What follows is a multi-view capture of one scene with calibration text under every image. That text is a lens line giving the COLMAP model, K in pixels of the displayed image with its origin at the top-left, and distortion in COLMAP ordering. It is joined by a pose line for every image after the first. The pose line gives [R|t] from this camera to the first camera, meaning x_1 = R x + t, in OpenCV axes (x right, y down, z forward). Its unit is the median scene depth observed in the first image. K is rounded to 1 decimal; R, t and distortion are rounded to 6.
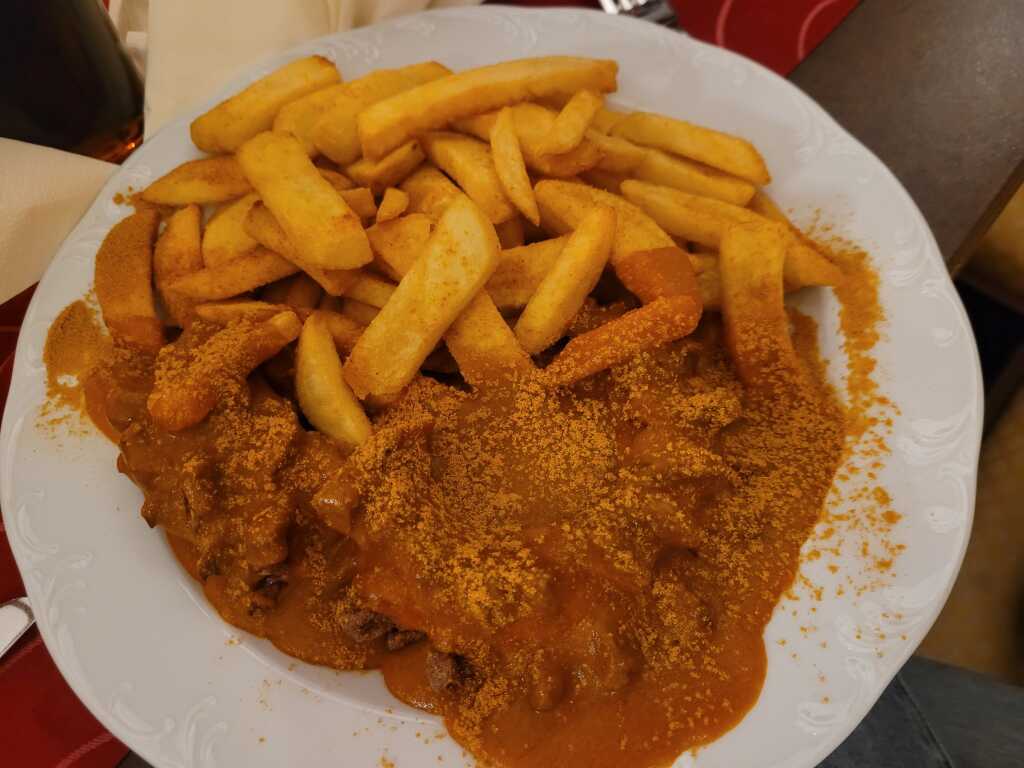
lens RADIAL K [[782.2, 0, 511.1], [0, 782.2, 389.5], [0, 0, 1]] dist [0.000381, -0.013748]
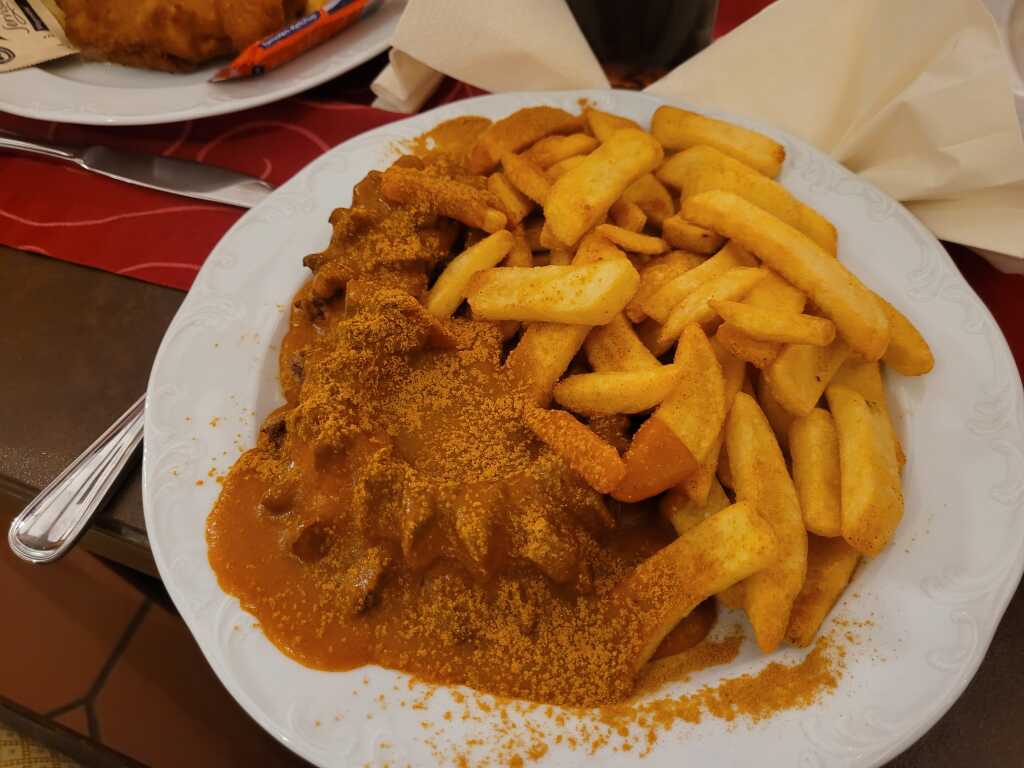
lens RADIAL K [[782.2, 0, 511.1], [0, 782.2, 389.5], [0, 0, 1]] dist [0.000381, -0.013748]
pose [[0.338767, 0.809126, -0.480159, 0.558432], [-0.834181, 0.494339, 0.244480, -0.285503], [0.435177, 0.317718, 0.842423, 0.039960]]
